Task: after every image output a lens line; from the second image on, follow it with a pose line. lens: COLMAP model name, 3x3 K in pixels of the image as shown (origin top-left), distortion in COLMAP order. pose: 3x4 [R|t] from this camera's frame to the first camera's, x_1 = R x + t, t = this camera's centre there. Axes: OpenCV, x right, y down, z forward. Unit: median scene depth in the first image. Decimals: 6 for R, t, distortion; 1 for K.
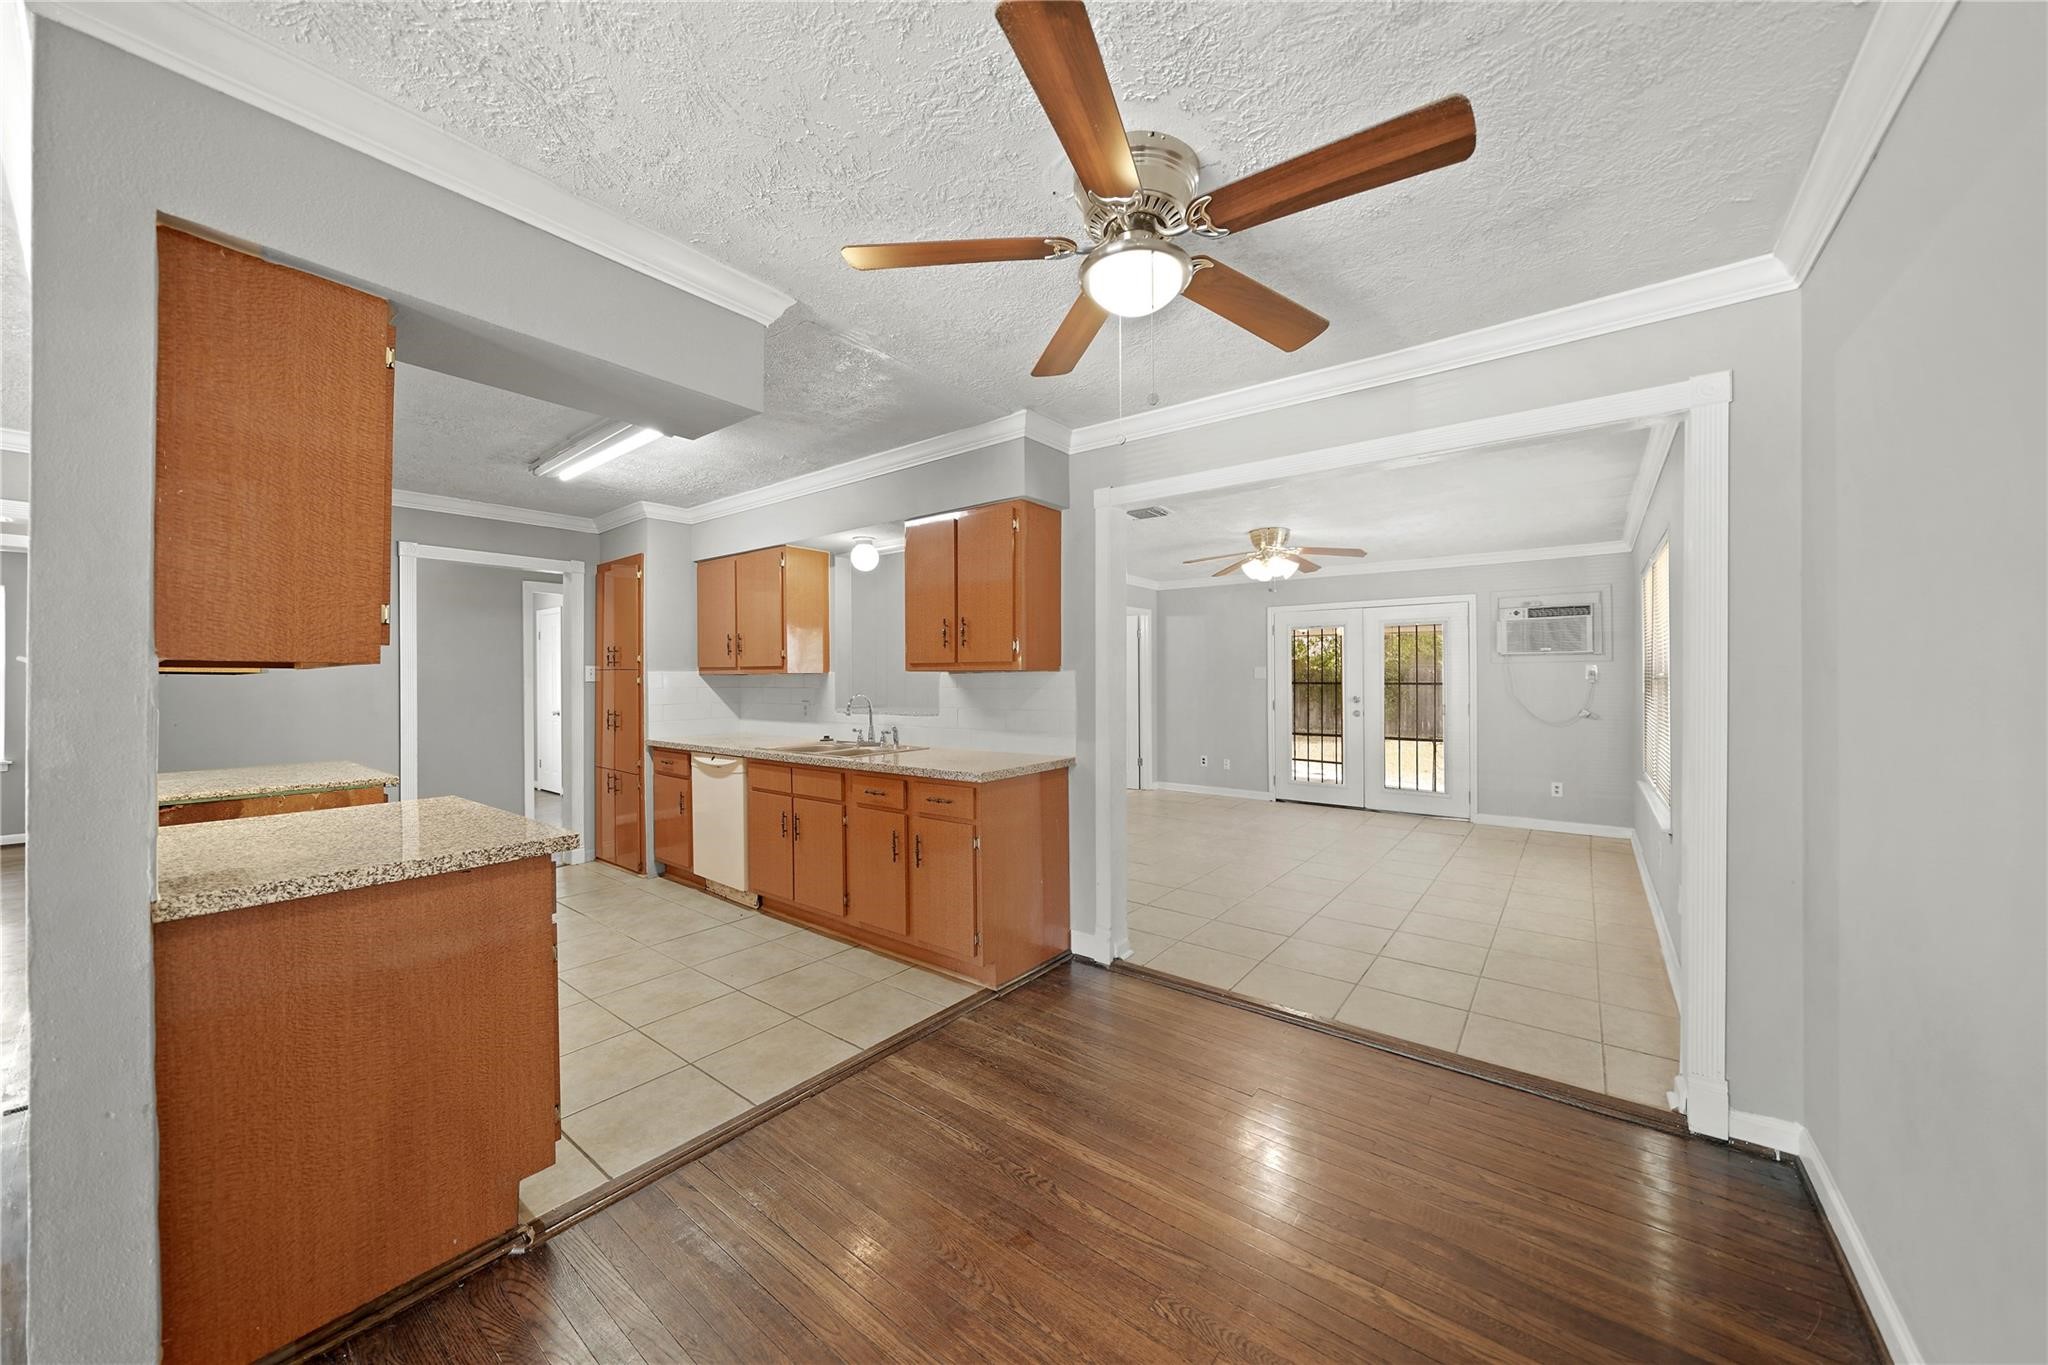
lens RADIAL K [[711.8, 0, 1018.2], [0, 711.8, 682.2], [0, 0, 1]] dist [-0.015940, -0.000086]
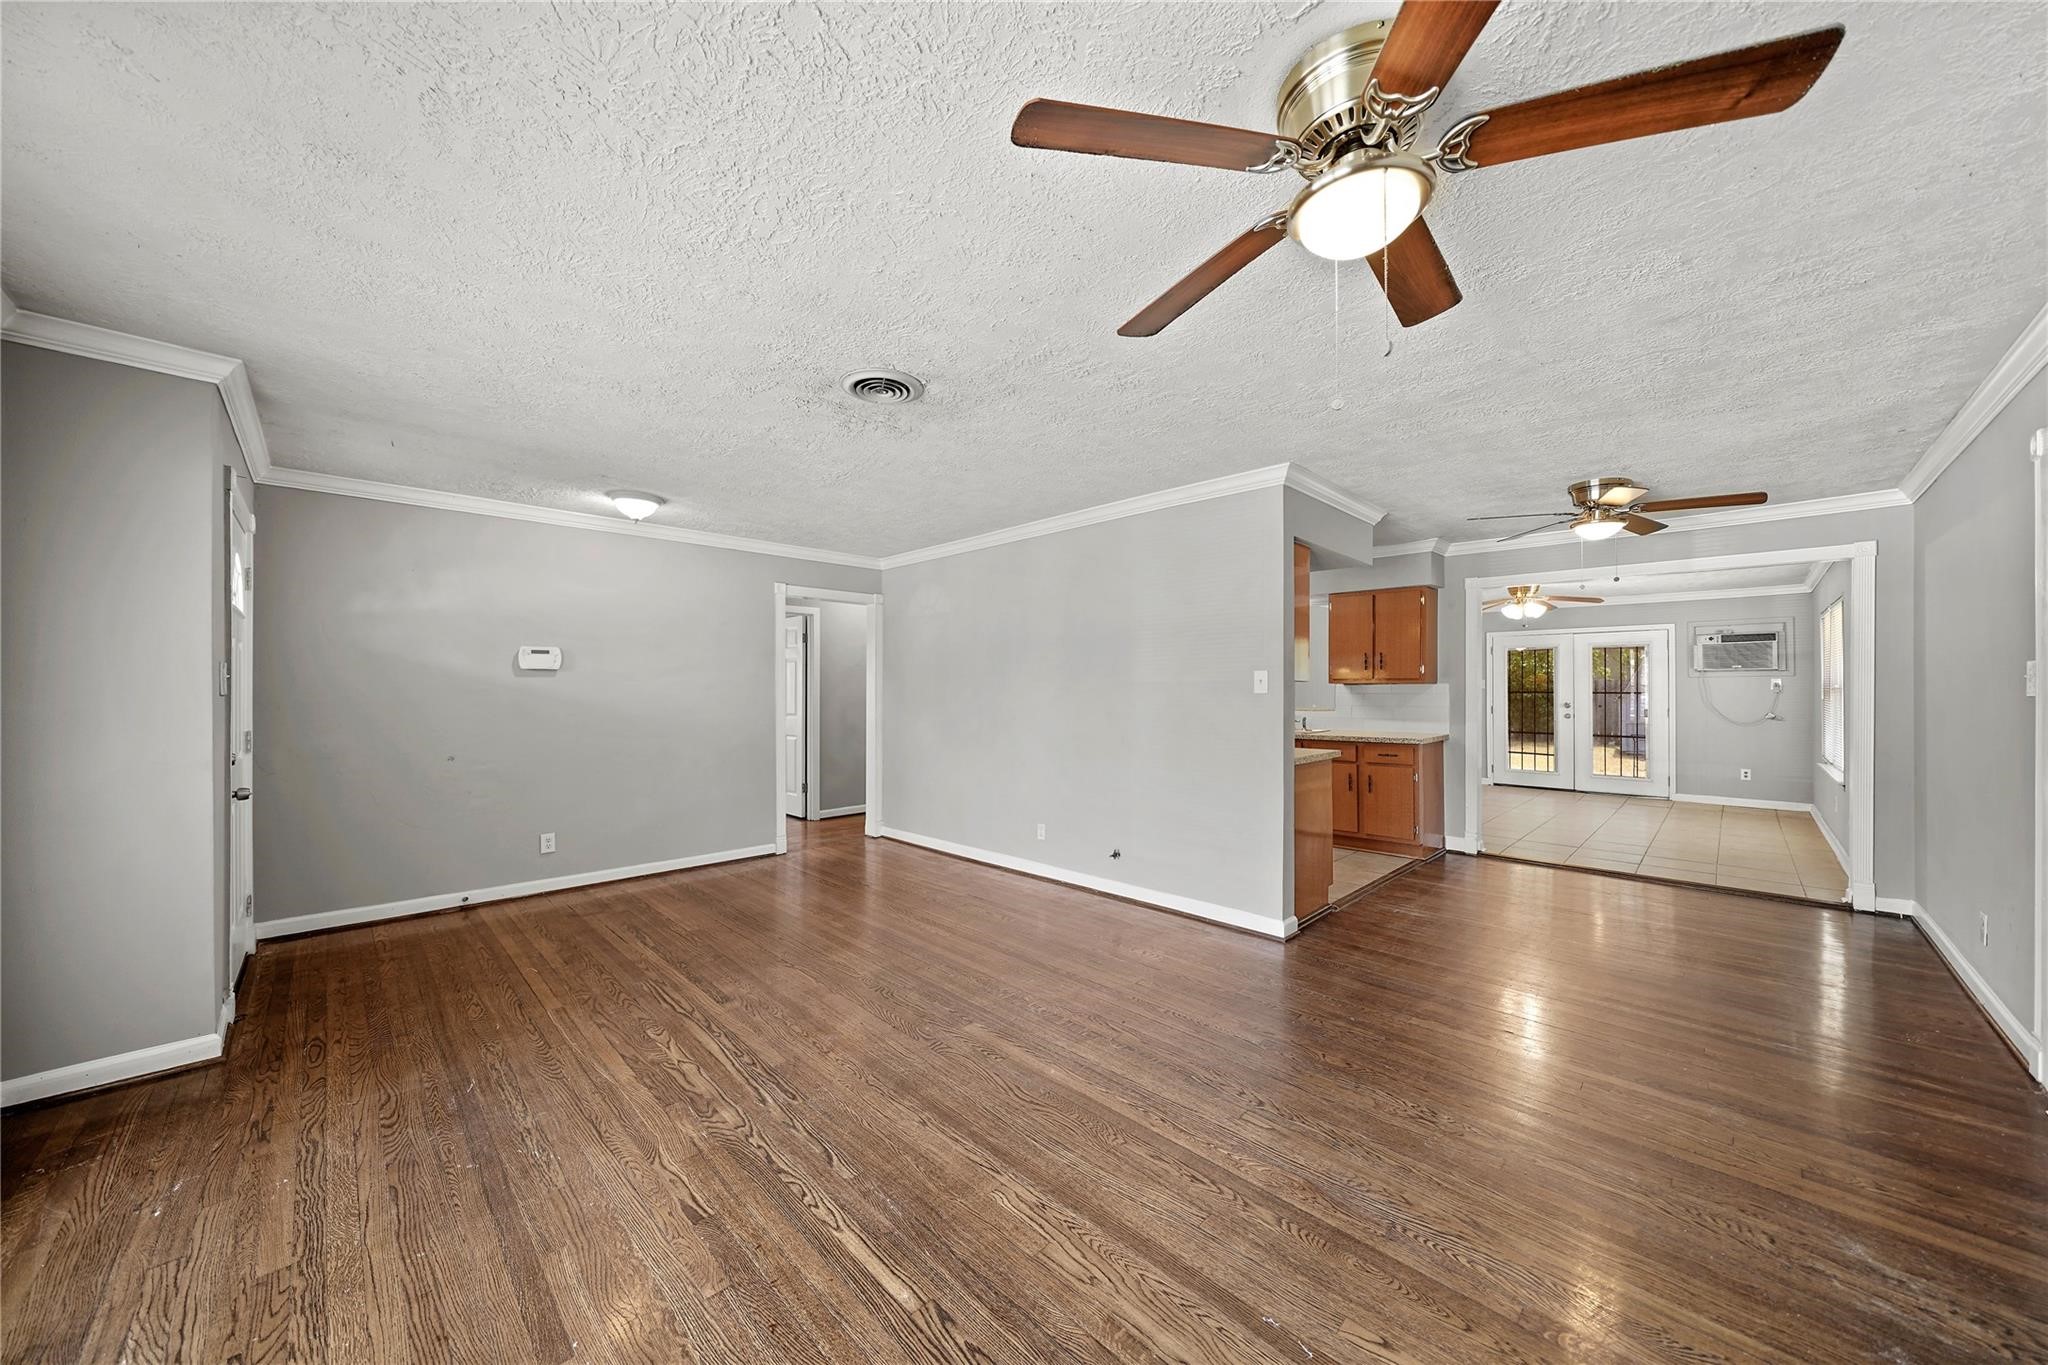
lens RADIAL K [[702.7, 0, 1042.2], [0, 702.7, 690.6], [0, 0, 1]] dist [-0.001782, 0.000010]
pose [[0.994201, 0.004041, -0.107462, -0.495321], [-0.004119, 0.999991, -0.000506, 0.004393], [0.107459, 0.000945, 0.994209, -0.544327]]
